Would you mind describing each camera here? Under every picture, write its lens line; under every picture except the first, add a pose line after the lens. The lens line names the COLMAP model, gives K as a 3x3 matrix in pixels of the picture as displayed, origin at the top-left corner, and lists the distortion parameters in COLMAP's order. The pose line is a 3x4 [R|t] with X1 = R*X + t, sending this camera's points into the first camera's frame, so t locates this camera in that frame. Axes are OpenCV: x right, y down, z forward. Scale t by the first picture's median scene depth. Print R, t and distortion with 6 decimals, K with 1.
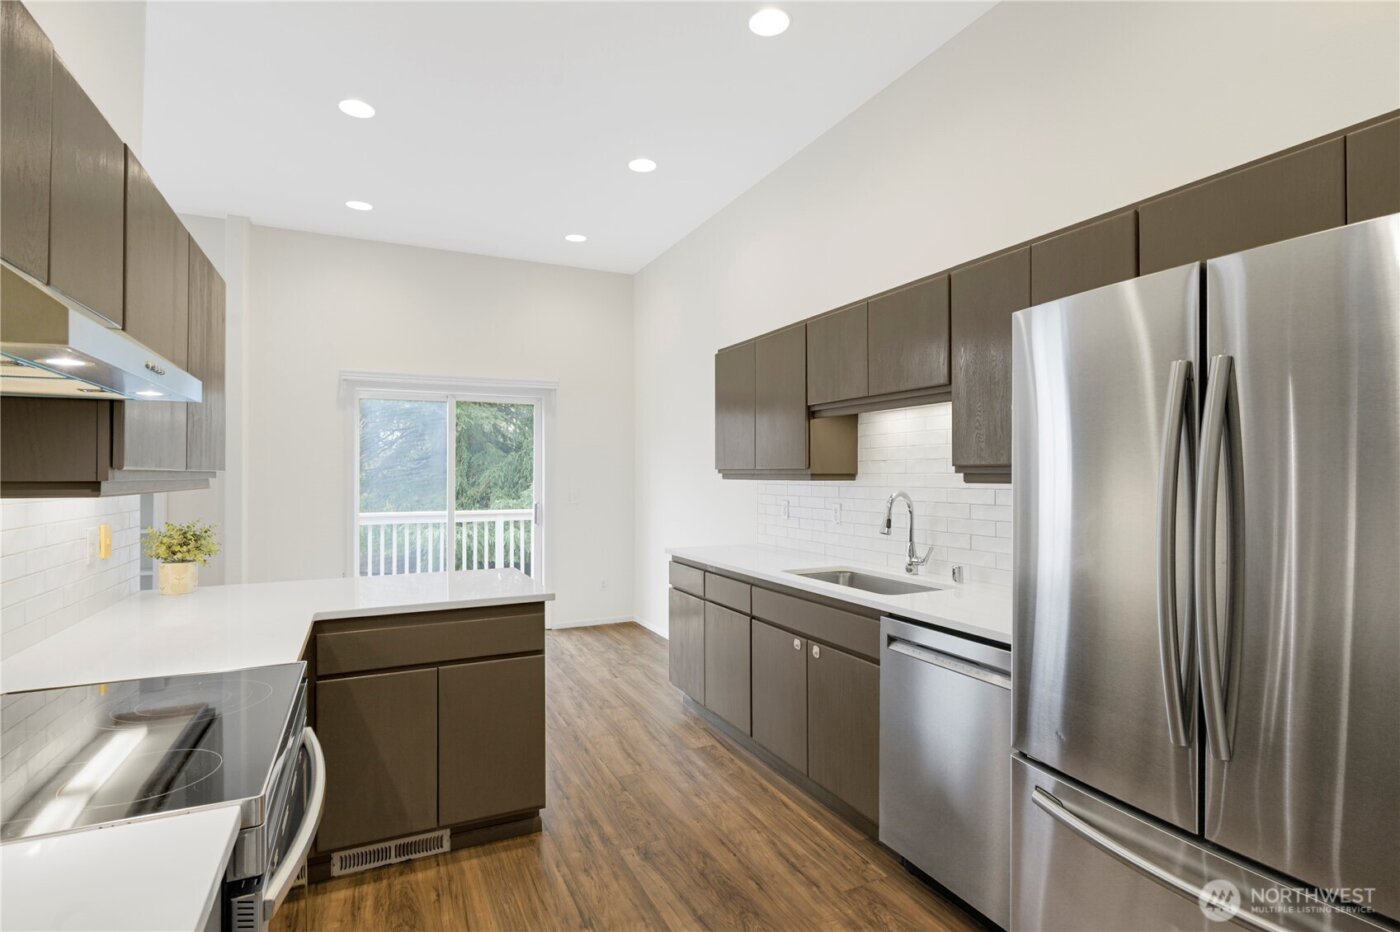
lens RADIAL K [[681.6, 0, 708.6], [0, 681.6, 469.2], [0, 0, 1]] dist [-0.009870, 0.002559]
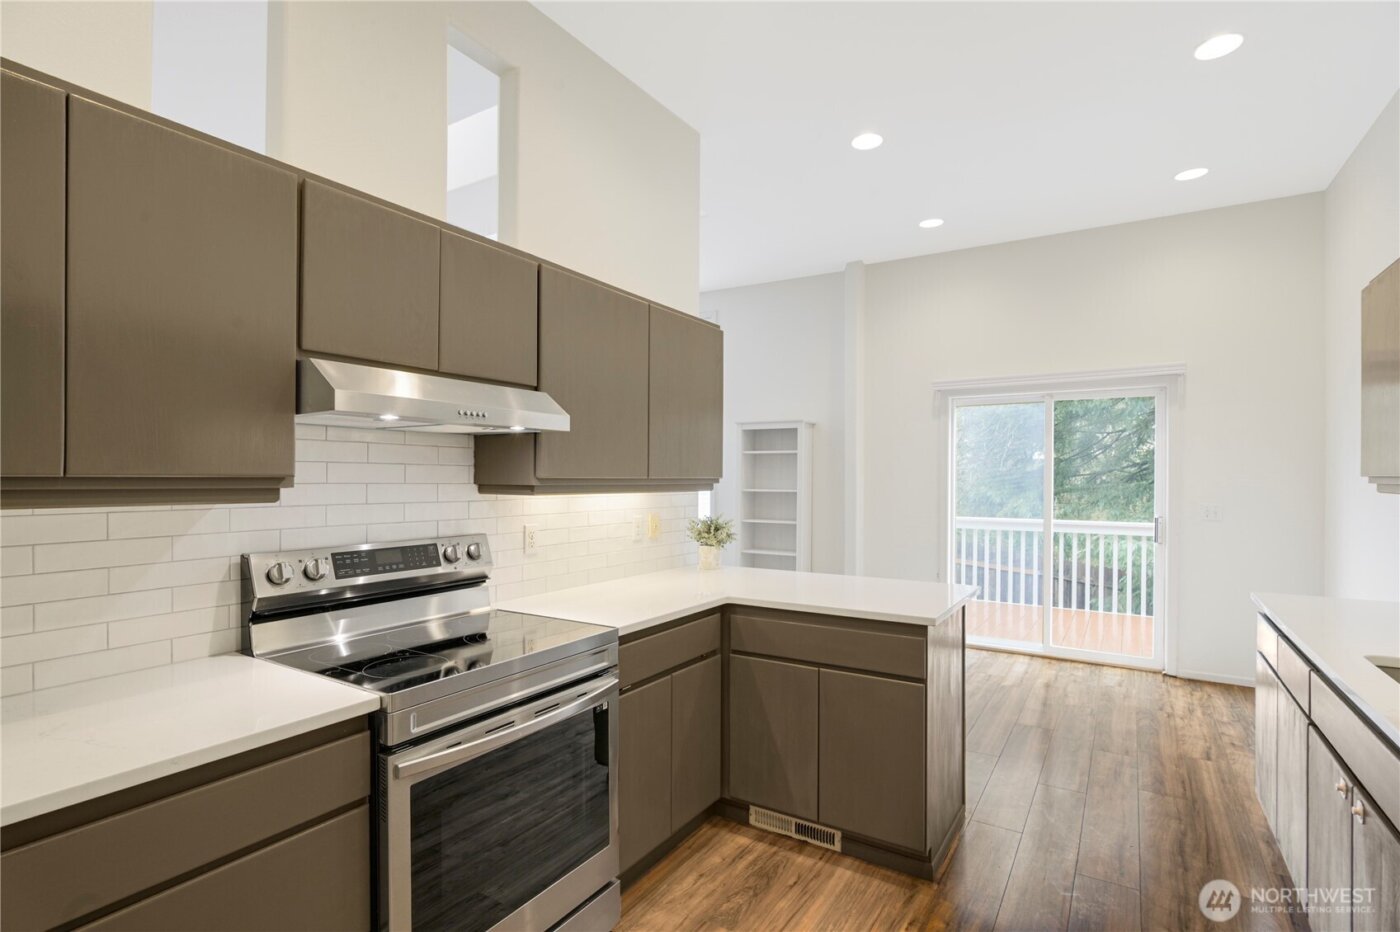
lens RADIAL K [[681.6, 0, 710.1], [0, 681.6, 478.4], [0, 0, 1]] dist [-0.009870, 0.002559]
pose [[0.527862, 0.004598, -0.849318, 0.335460], [0.000806, 0.999982, 0.005914, -0.003140], [0.849330, -0.003806, 0.527848, 0.266941]]
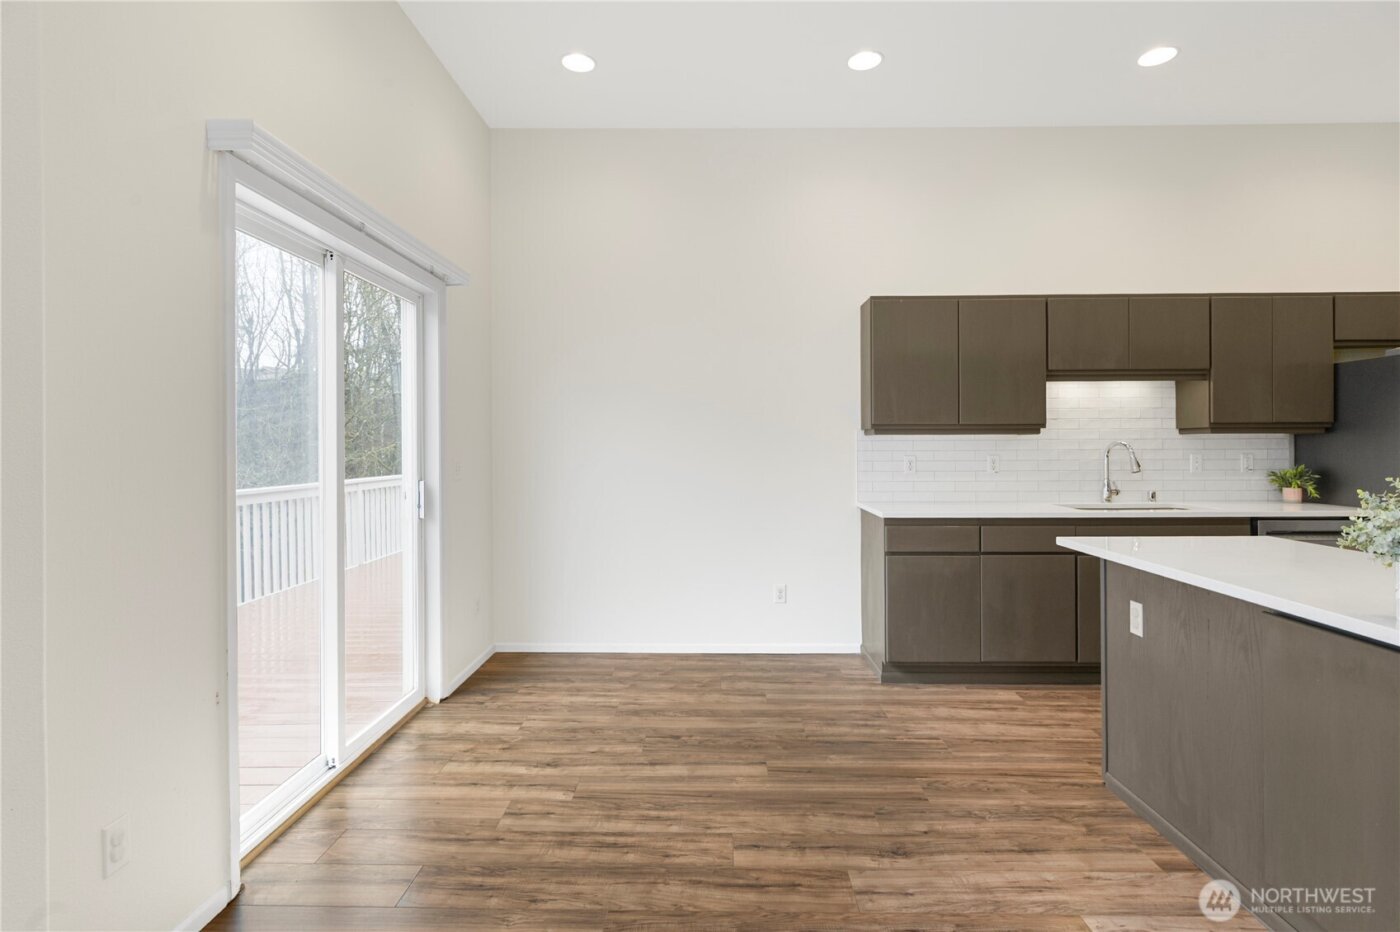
lens RADIAL K [[681.6, 0, 695.4], [0, 681.6, 441.5], [0, 0, 1]] dist [-0.009870, 0.002559]
pose [[0.477031, 0.006415, 0.878863, -1.411451], [-0.000243, 0.999974, -0.007167, 0.045818], [-0.878886, 0.003205, 0.477020, 1.175804]]
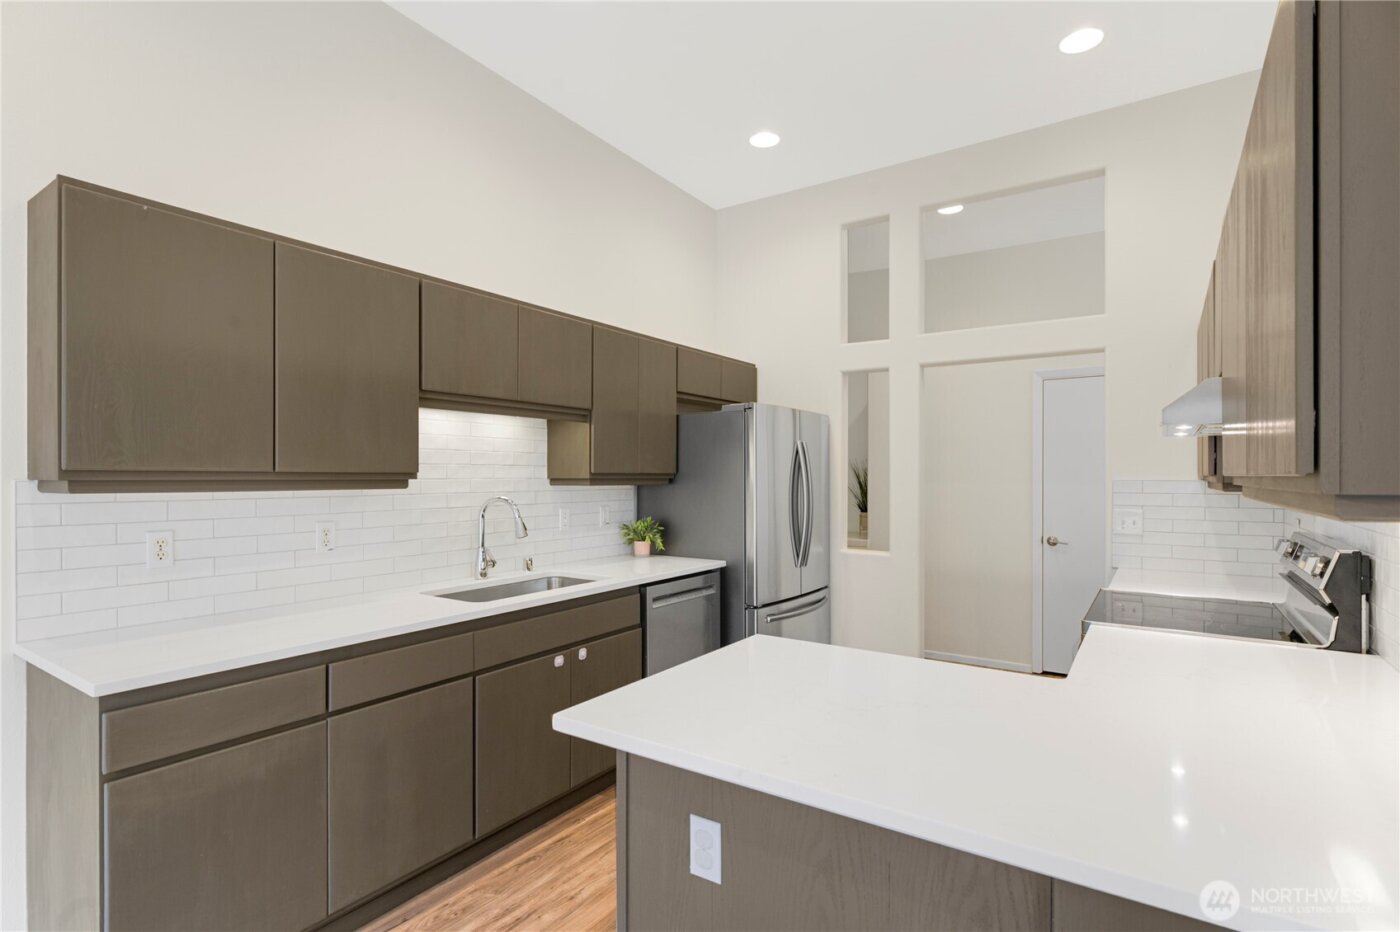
lens RADIAL K [[681.6, 0, 699.1], [0, 681.6, 479.7], [0, 0, 1]] dist [-0.009870, 0.002559]
pose [[-0.492345, -0.000690, 0.870400, -0.799649], [-0.001294, 0.999999, 0.000061, 0.008326], [-0.870399, -0.001096, -0.492346, 1.329906]]
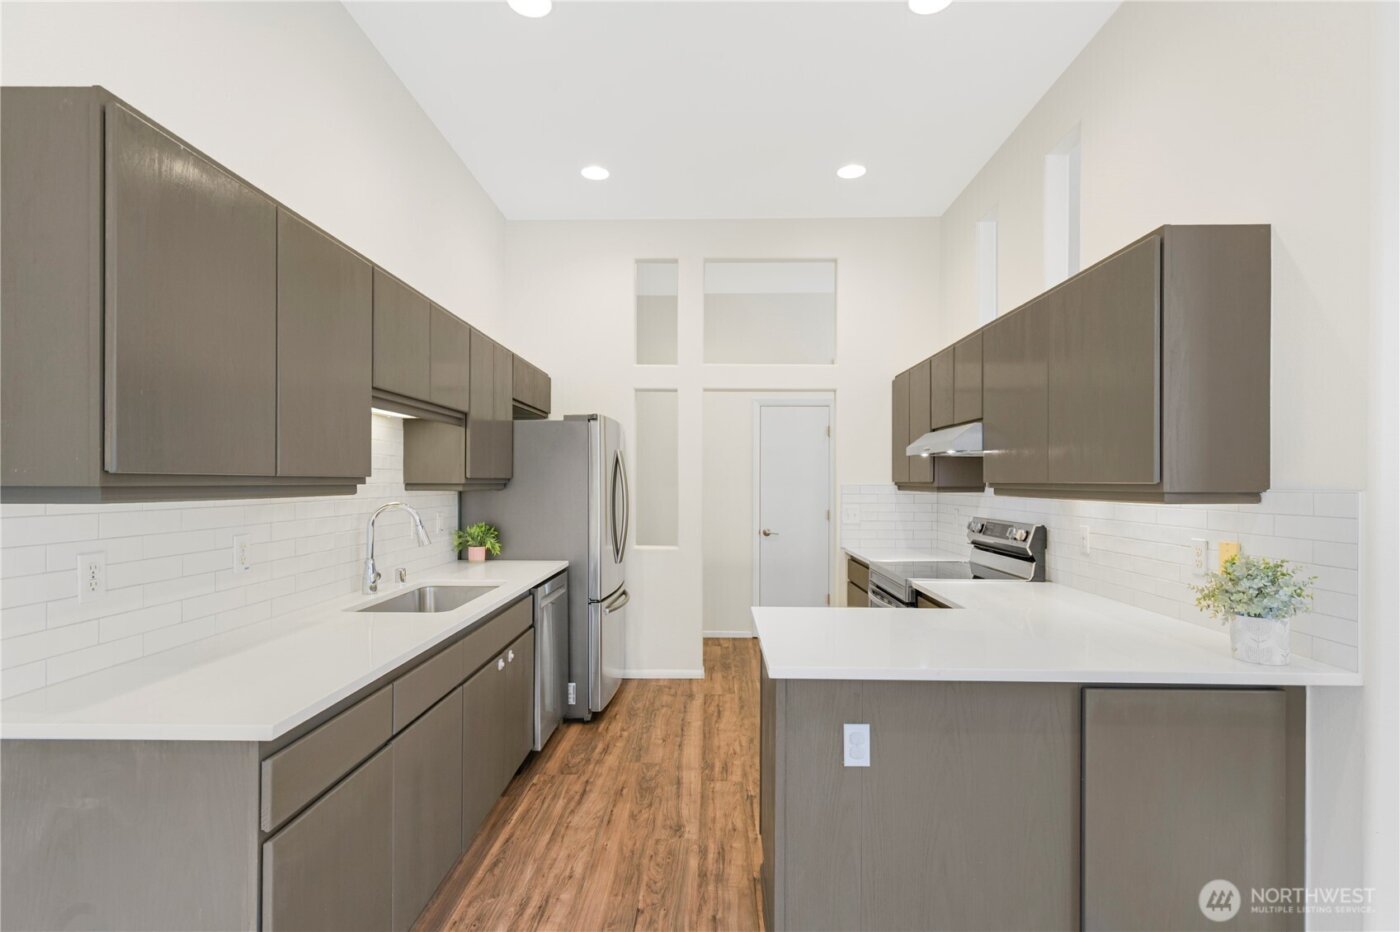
lens RADIAL K [[681.6, 0, 697.7], [0, 681.6, 478.6], [0, 0, 1]] dist [-0.009870, 0.002559]
pose [[-0.885198, 0.002976, 0.465206, -0.567368], [-0.000866, 0.999967, -0.008045, 0.007150], [-0.465215, -0.007524, -0.885166, 1.758395]]
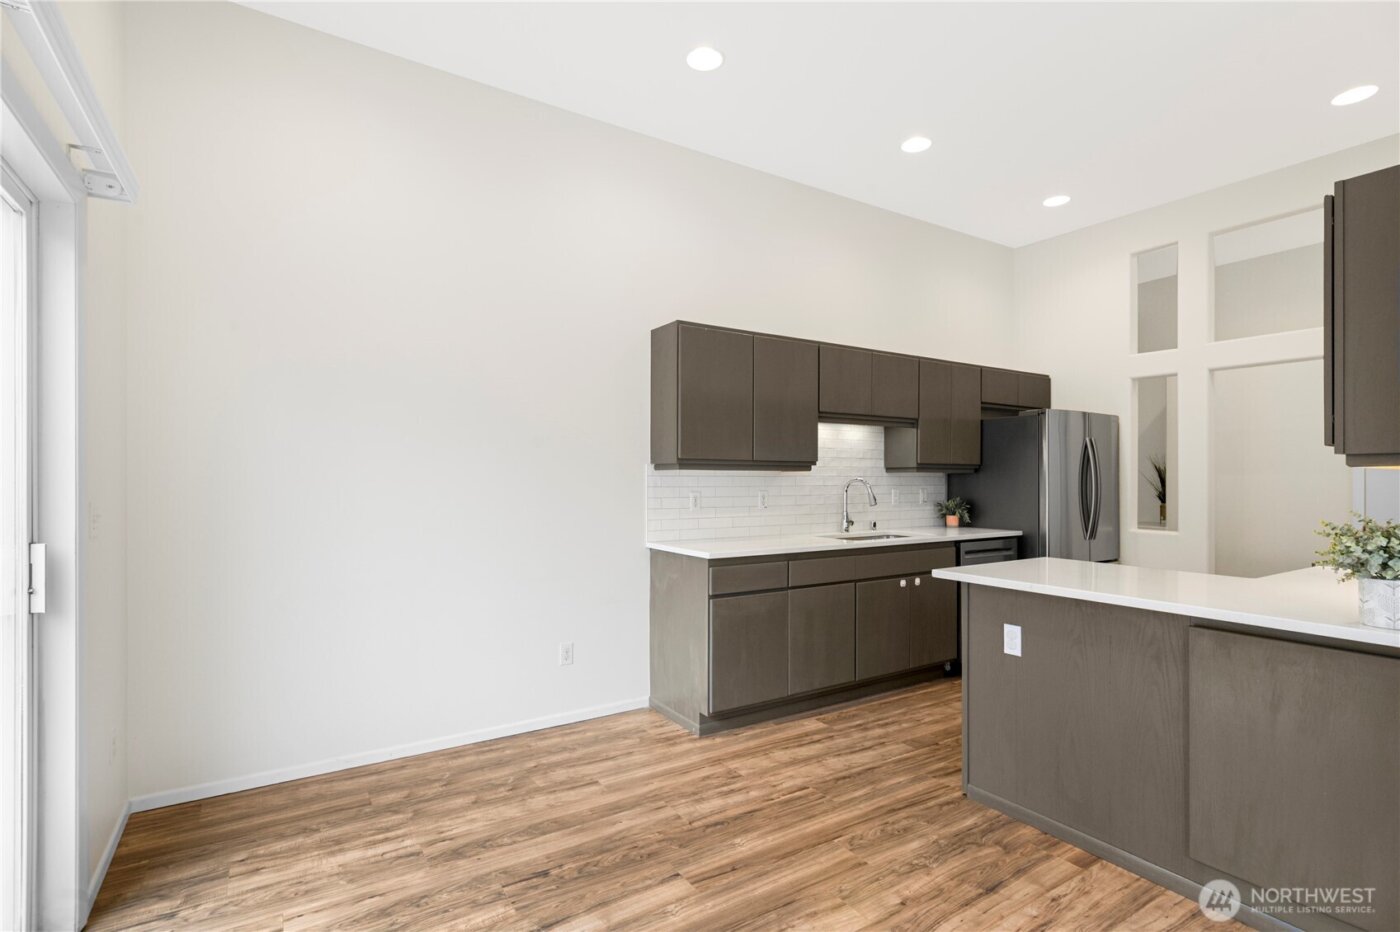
lens RADIAL K [[664.1, 0, 692.9], [0, 664.1, 478.5], [0, 0, 1]] dist [-0.008925, 0.003222]
pose [[-0.094773, 0.004702, 0.995488, -1.266122], [-0.004237, 0.999978, -0.005127, 0.045499], [-0.995490, -0.004704, -0.094751, 1.623726]]
